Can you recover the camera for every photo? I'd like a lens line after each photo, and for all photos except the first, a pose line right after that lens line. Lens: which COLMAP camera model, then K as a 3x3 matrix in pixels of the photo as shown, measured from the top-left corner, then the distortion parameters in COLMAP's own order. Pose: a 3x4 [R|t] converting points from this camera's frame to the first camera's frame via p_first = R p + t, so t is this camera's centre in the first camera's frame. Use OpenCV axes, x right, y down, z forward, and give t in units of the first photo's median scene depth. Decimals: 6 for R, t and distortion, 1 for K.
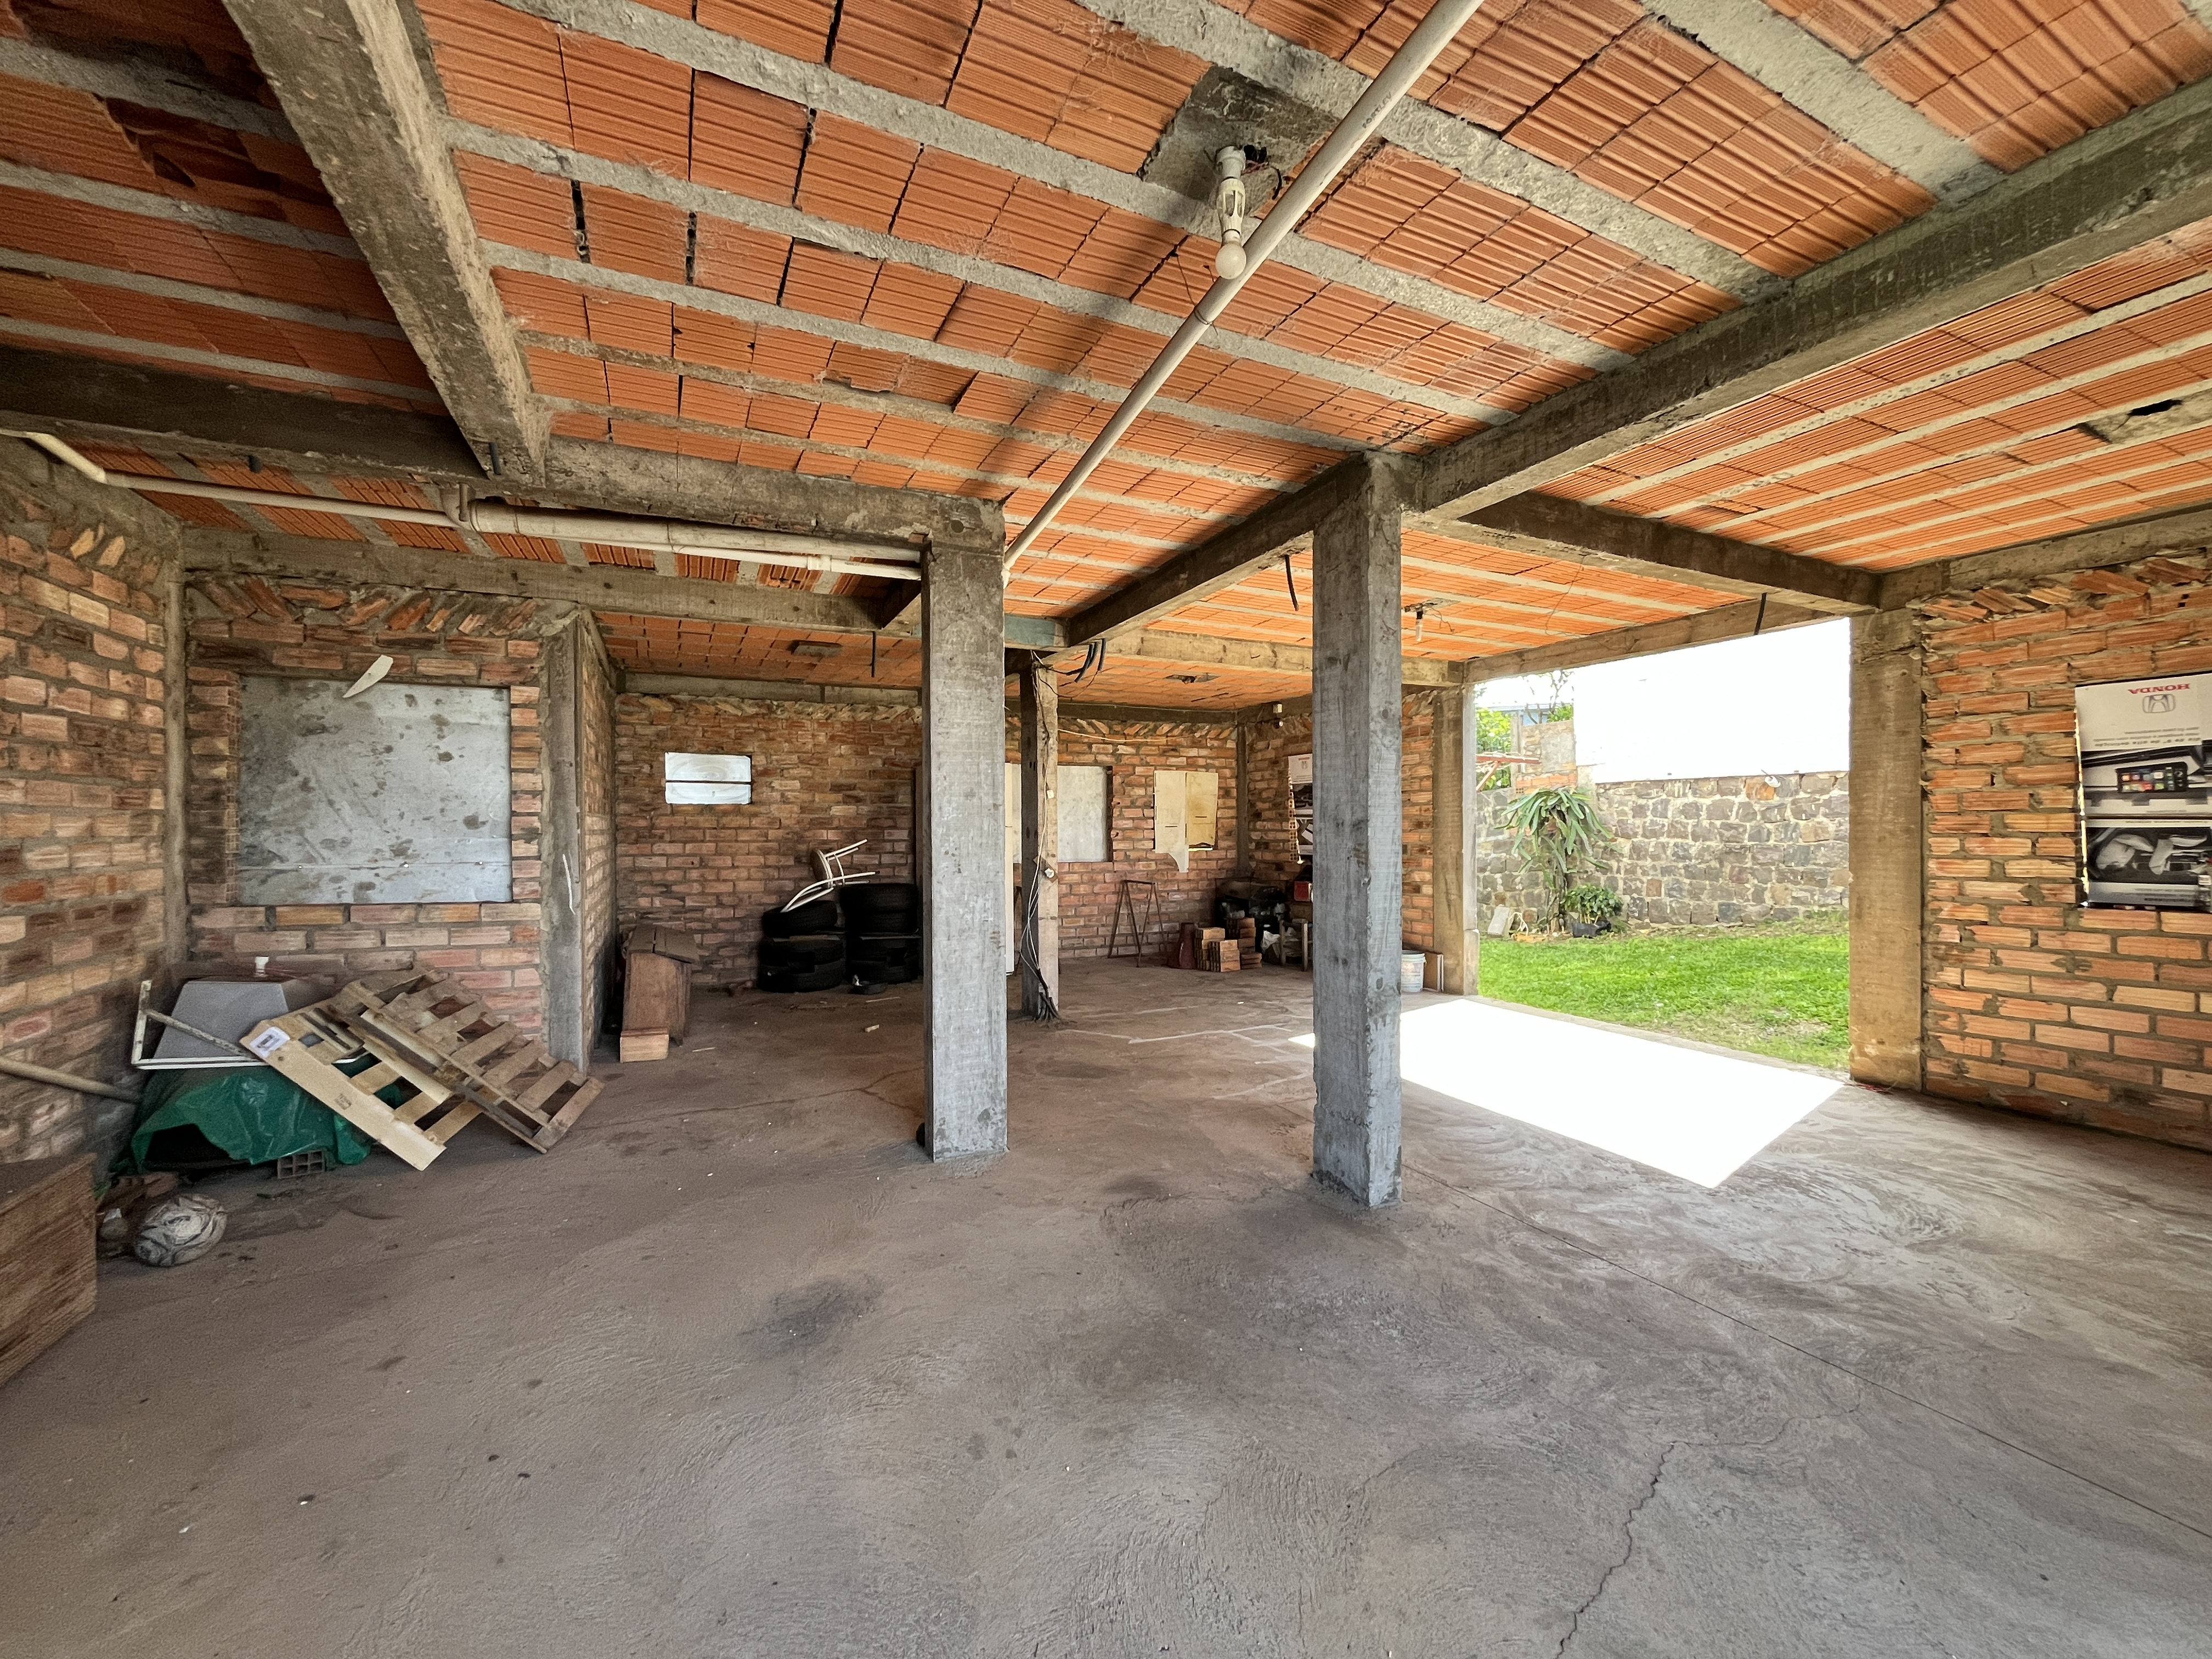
lens RADIAL K [[889.7, 0, 1108.1], [0, 889.7, 831.1], [0, 0, 1]] dist [-0.001187, 0.000213]
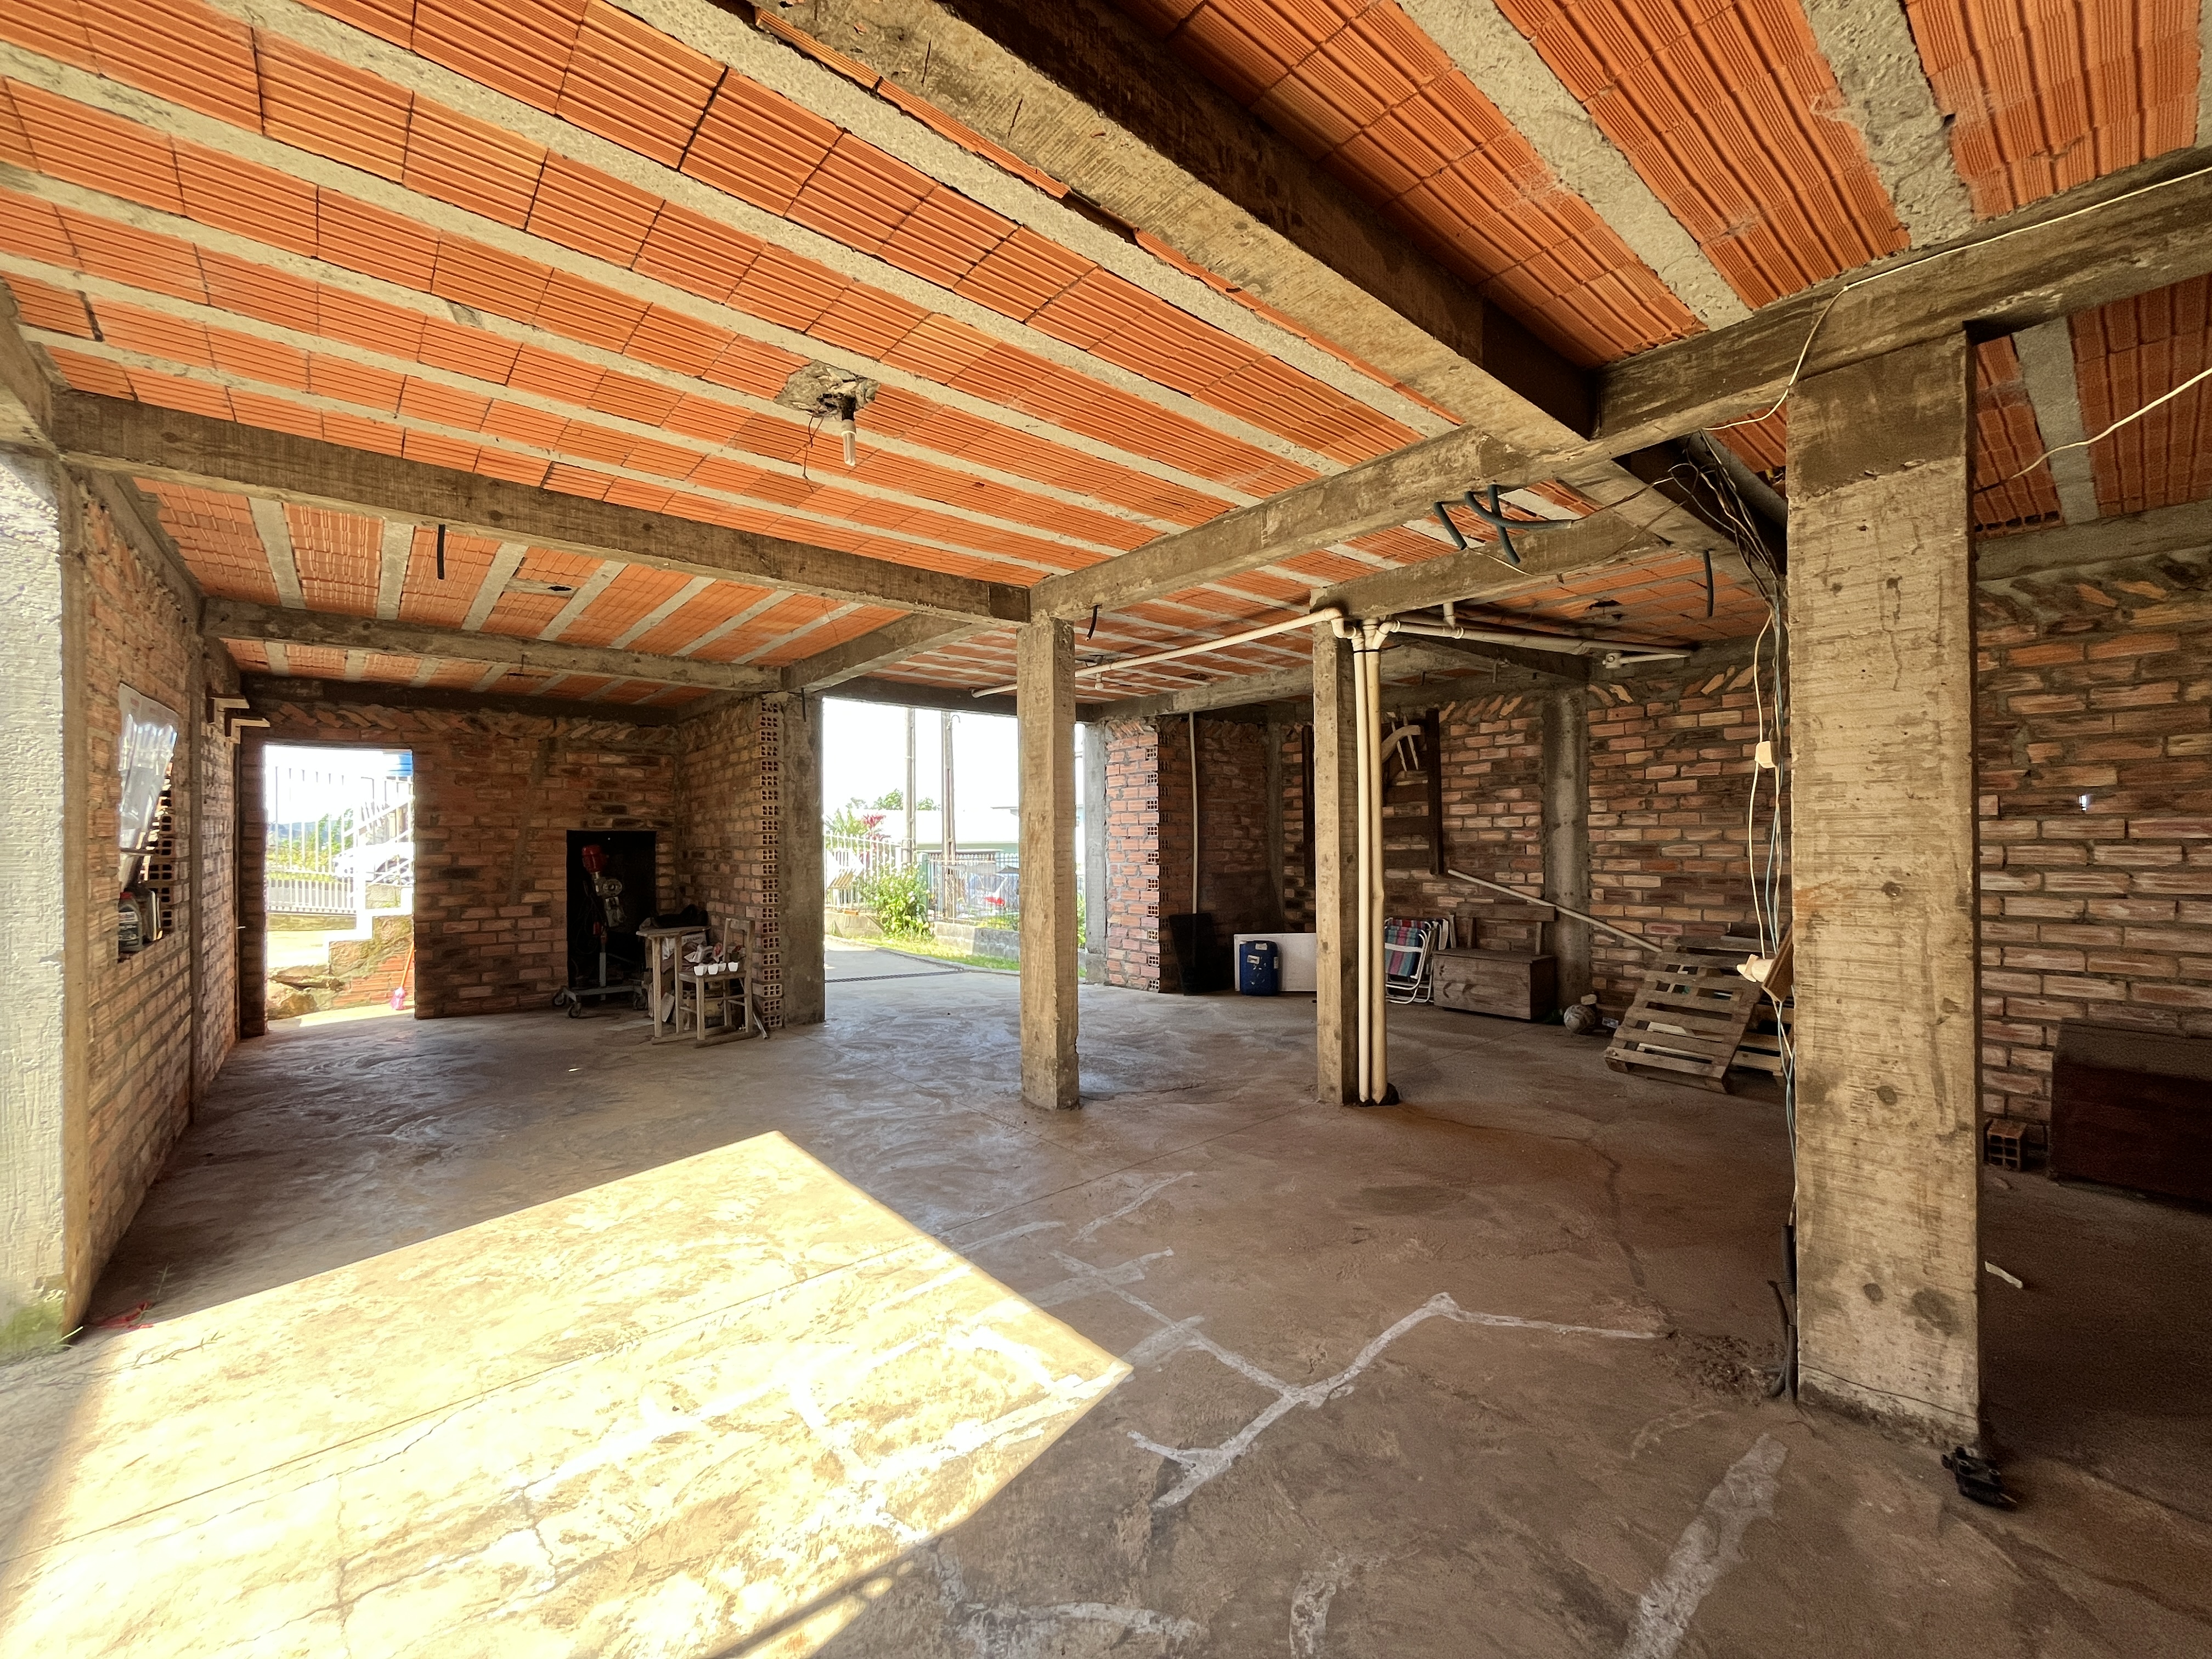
lens RADIAL K [[889.7, 0, 1100.3], [0, 889.7, 830.3], [0, 0, 1]] dist [-0.001187, 0.000213]
pose [[-0.970721, 0.010800, -0.239968, 0.524056], [0.011961, 0.999923, -0.003383, -0.022063], [0.239913, -0.006154, -0.970775, 2.346886]]
